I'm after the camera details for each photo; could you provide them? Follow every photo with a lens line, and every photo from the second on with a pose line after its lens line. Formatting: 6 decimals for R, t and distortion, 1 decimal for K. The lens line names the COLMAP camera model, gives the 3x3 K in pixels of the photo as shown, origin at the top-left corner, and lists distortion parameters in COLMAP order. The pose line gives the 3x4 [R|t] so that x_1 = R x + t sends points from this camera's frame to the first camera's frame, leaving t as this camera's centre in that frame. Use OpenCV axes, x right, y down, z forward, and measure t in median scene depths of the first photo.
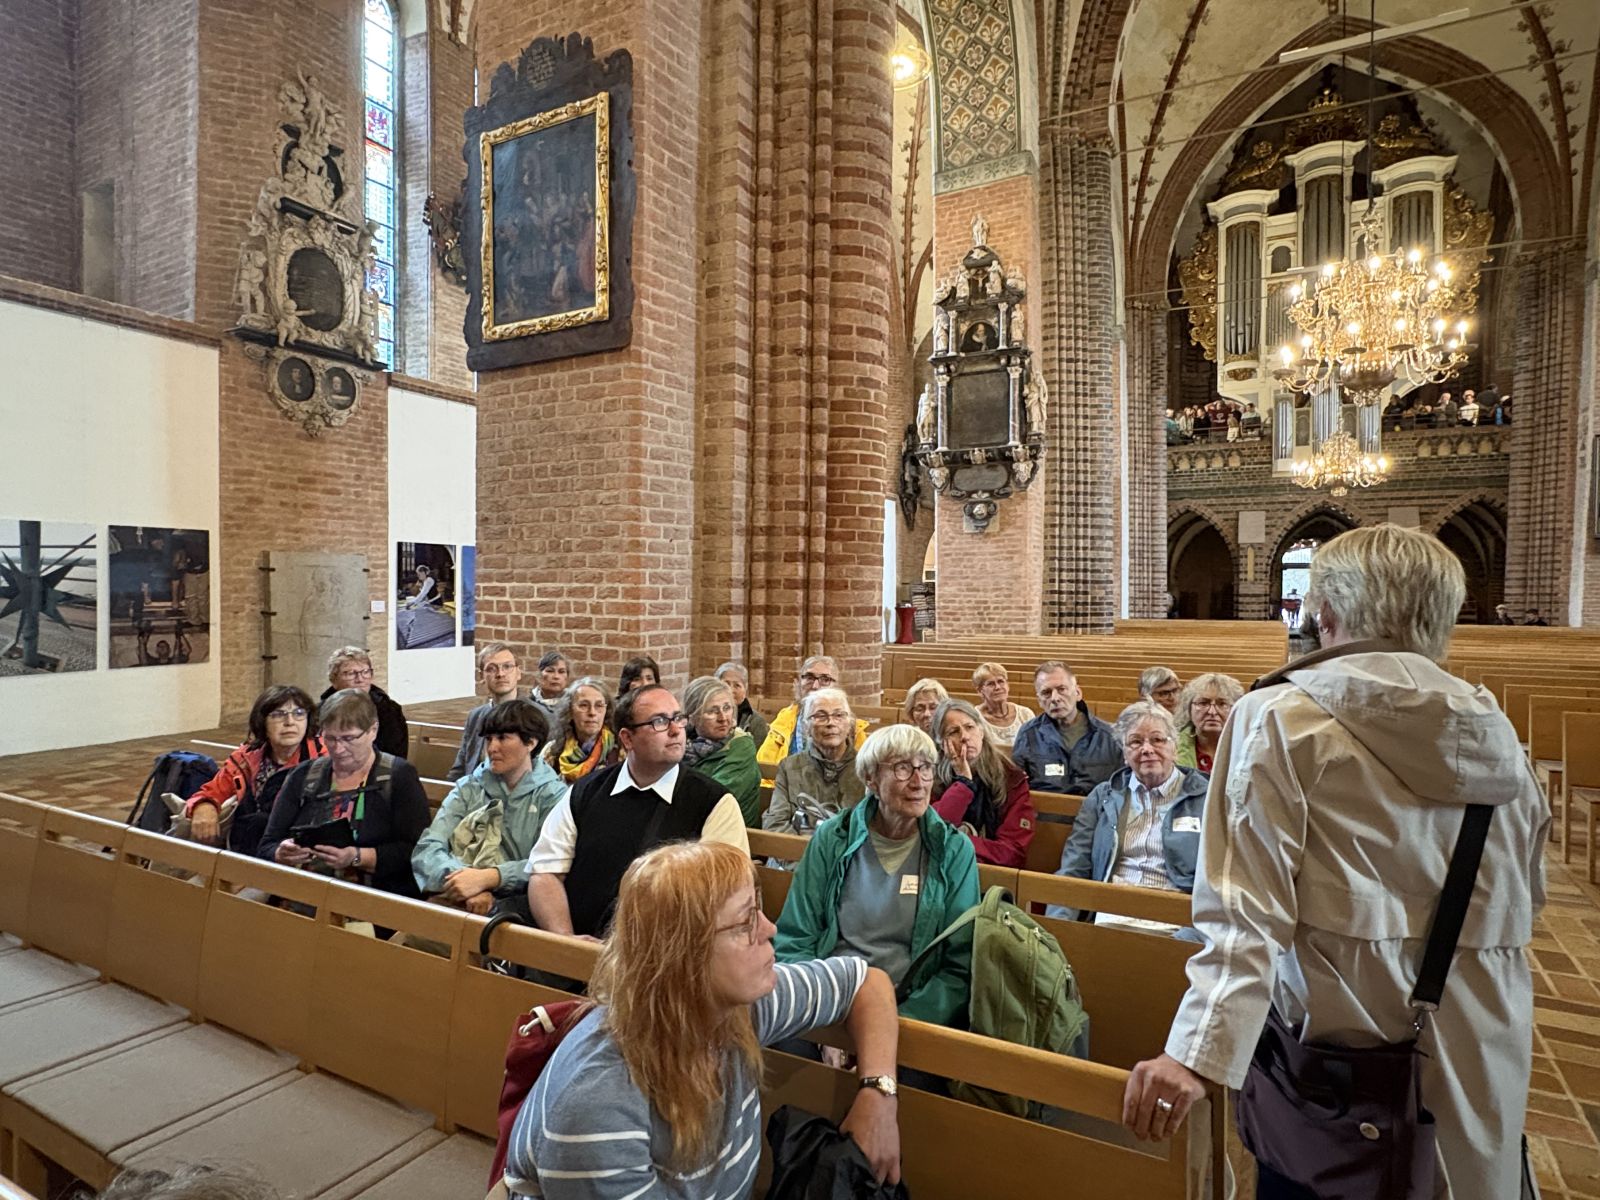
lens RADIAL K [[905.7, 0, 791.9], [0, 905.7, 598.8], [0, 0, 1]] dist [0.011531, -0.006919]
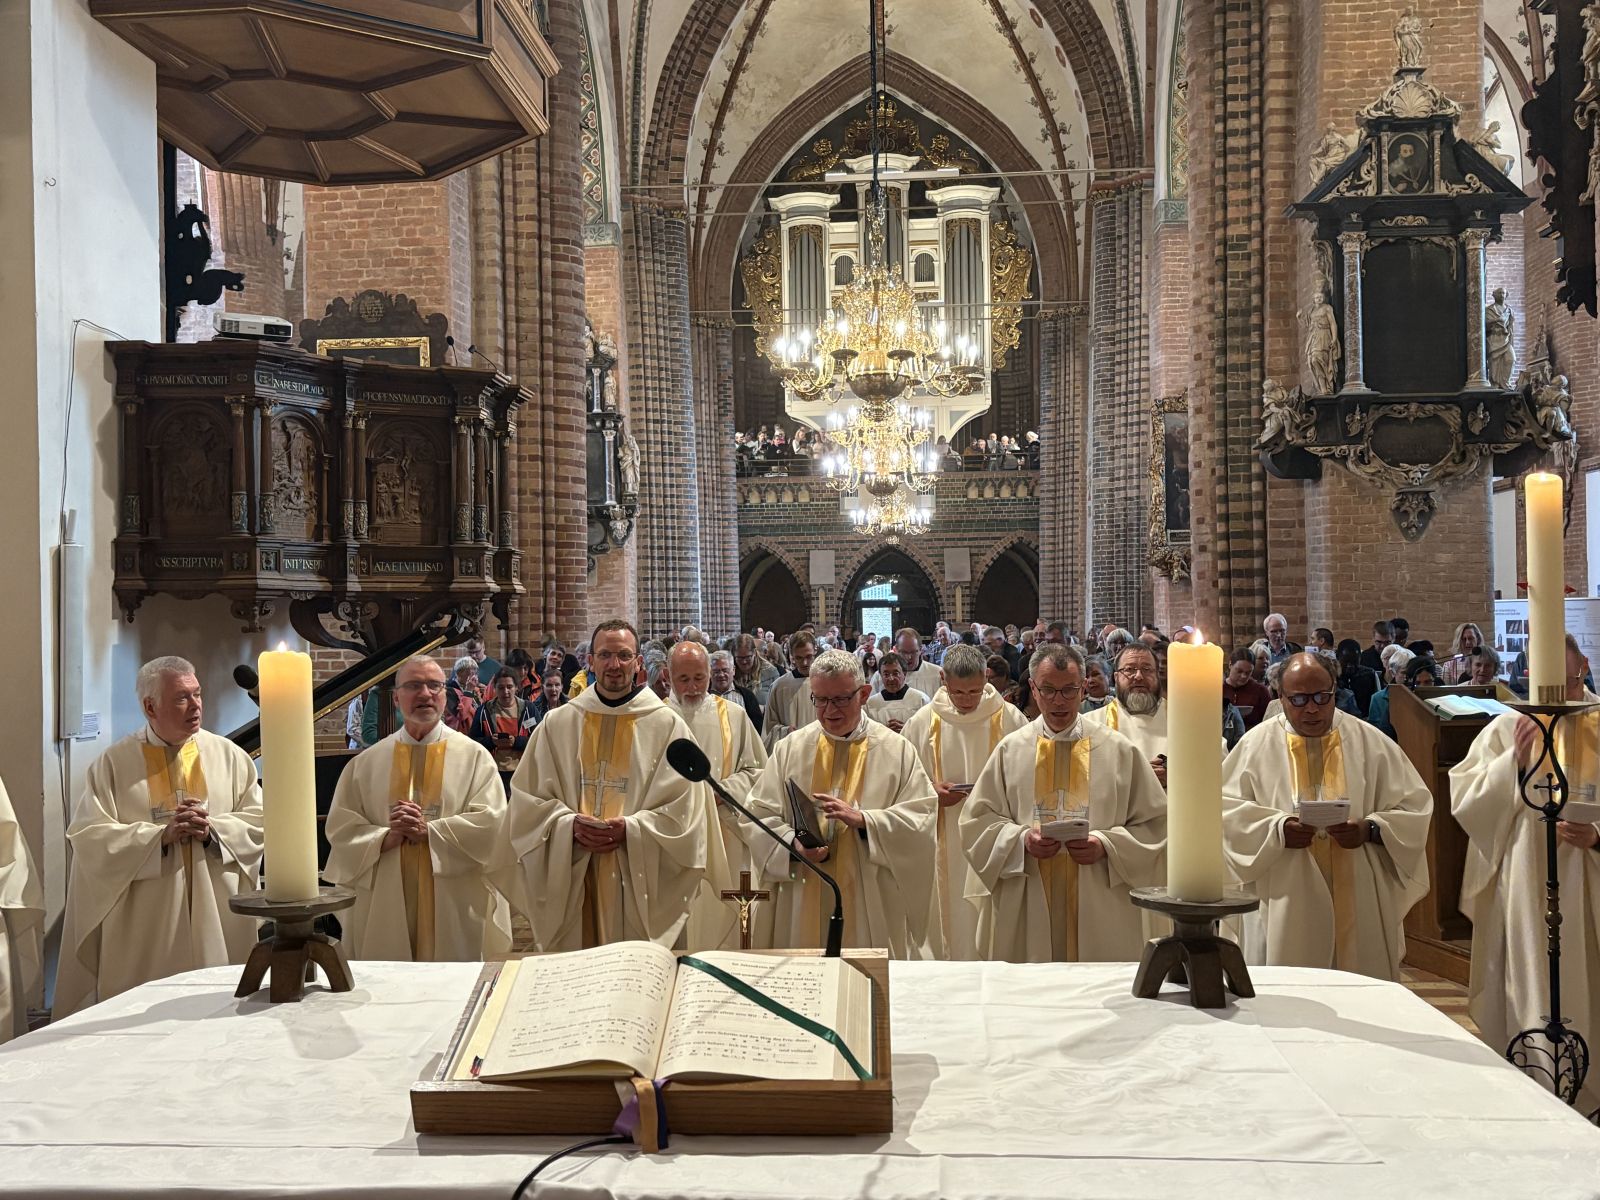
lens RADIAL K [[1537.2, 0, 797.3], [0, 1537.2, 624.0], [0, 0, 1]] dist [0.058133, 0.000000]
pose [[0.904459, -0.019511, 0.426115, -0.406489], [0.027074, 0.999565, -0.011699, -0.005169], [-0.425701, 0.022118, 0.904593, -0.885483]]
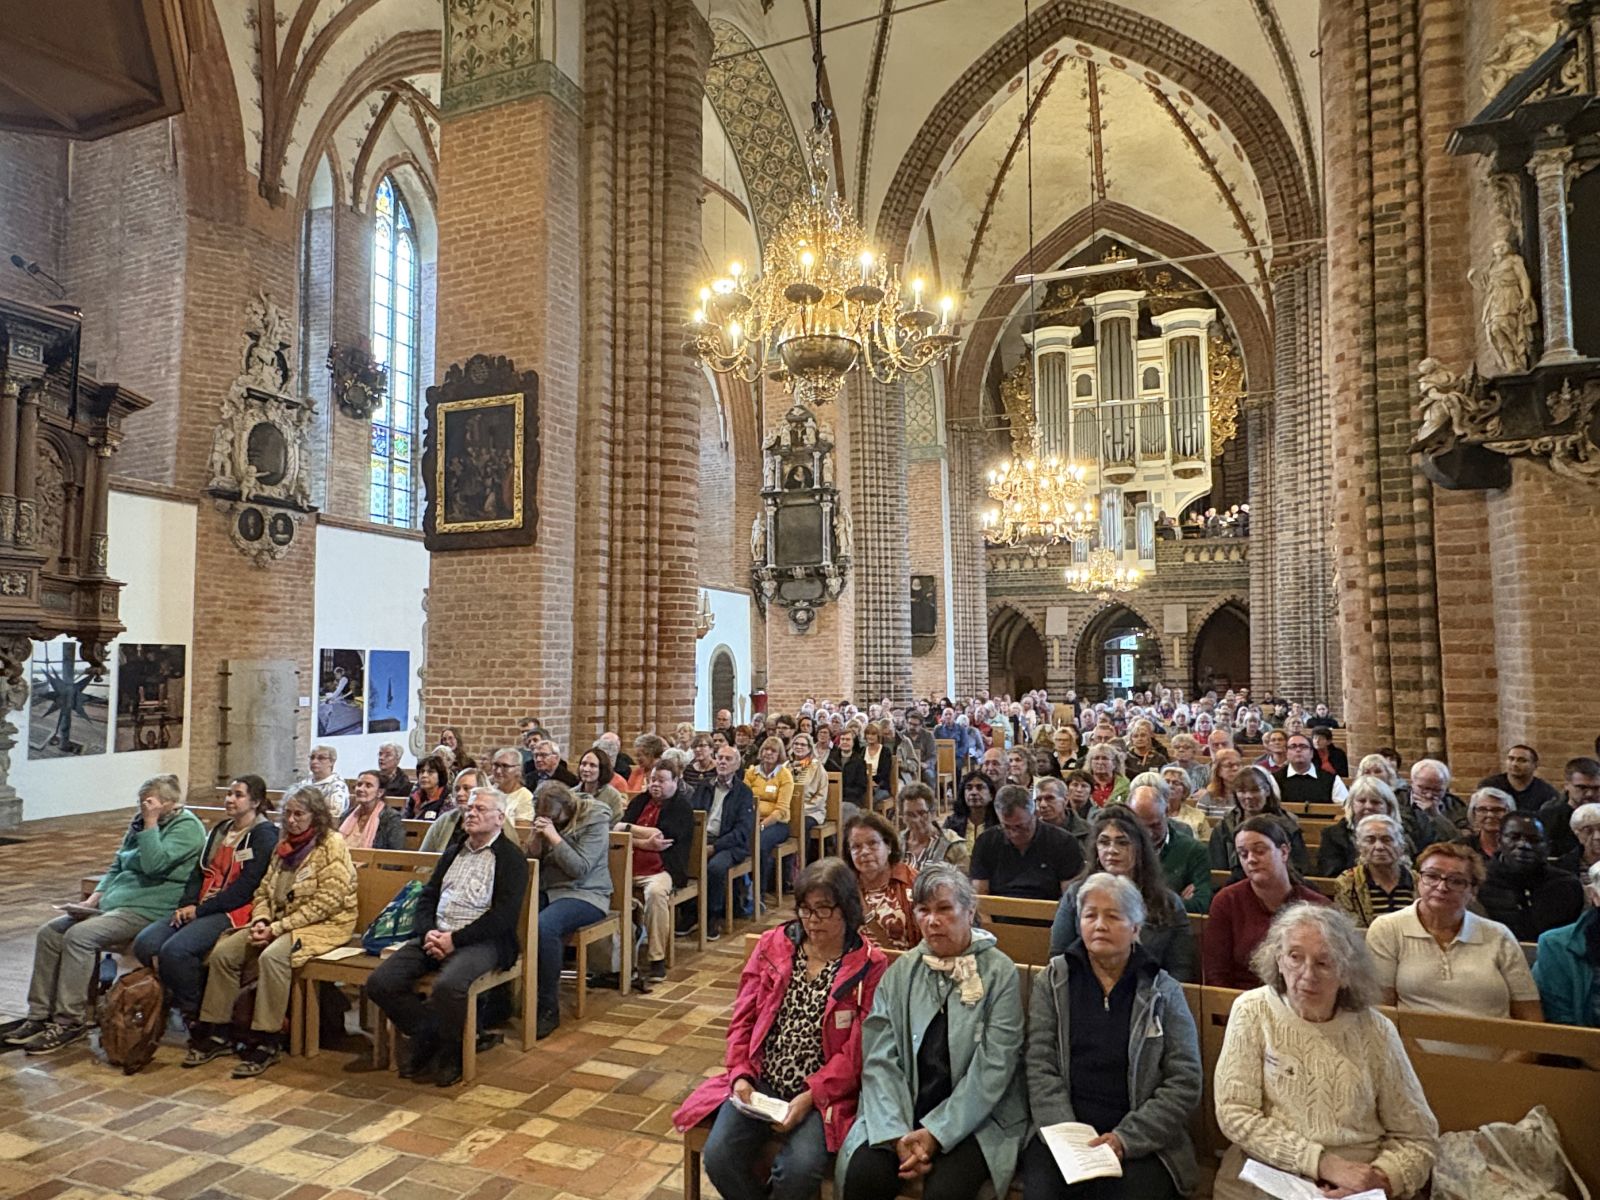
lens RADIAL K [[1009.8, 0, 792.7], [0, 1009.8, 607.5], [0, 0, 1]] dist [-0.001396, 0.013826]
pose [[0.991833, -0.000794, 0.127541, 0.027453], [0.010208, 0.997267, -0.073180, -0.011813], [-0.127135, 0.073884, 0.989130, -0.457125]]
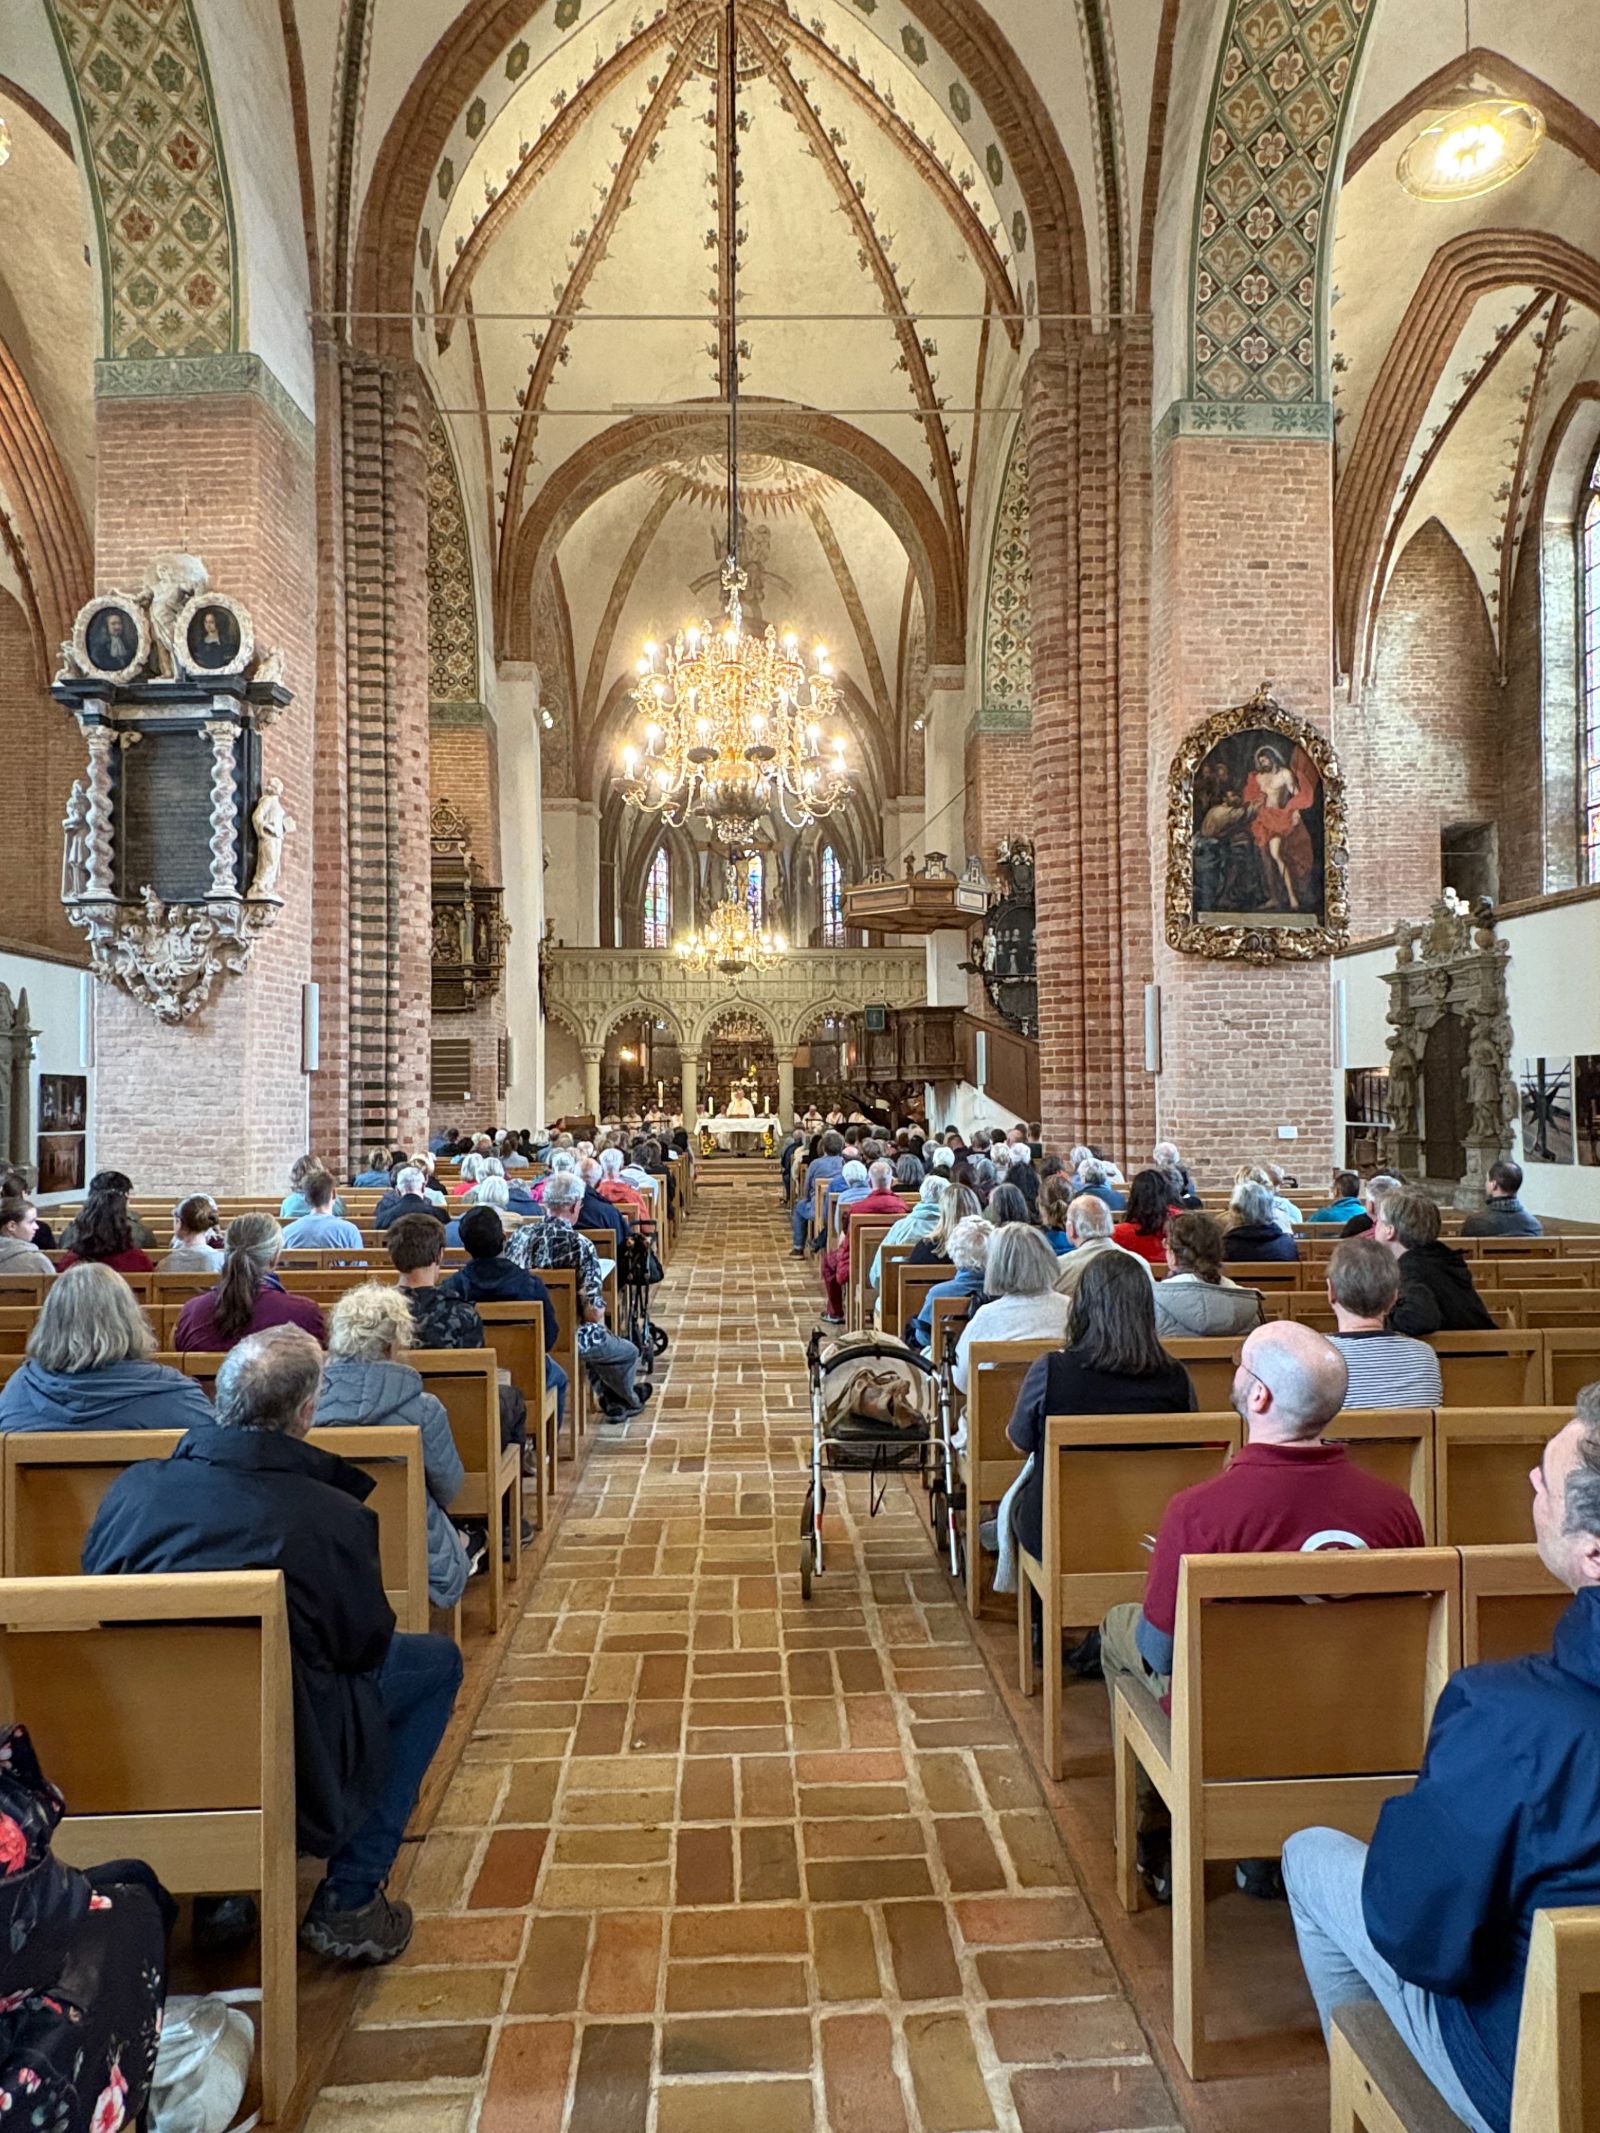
lens RADIAL K [[1207.5, 0, 801.7], [0, 1207.5, 1076.1], [0, 0, 1]] dist [0.011531, -0.006919]
pose [[-0.851109, -0.008624, -0.524918, 0.868262], [-0.000220, 0.999871, -0.016071, -0.017870], [0.524989, -0.013563, -0.851001, 1.475957]]
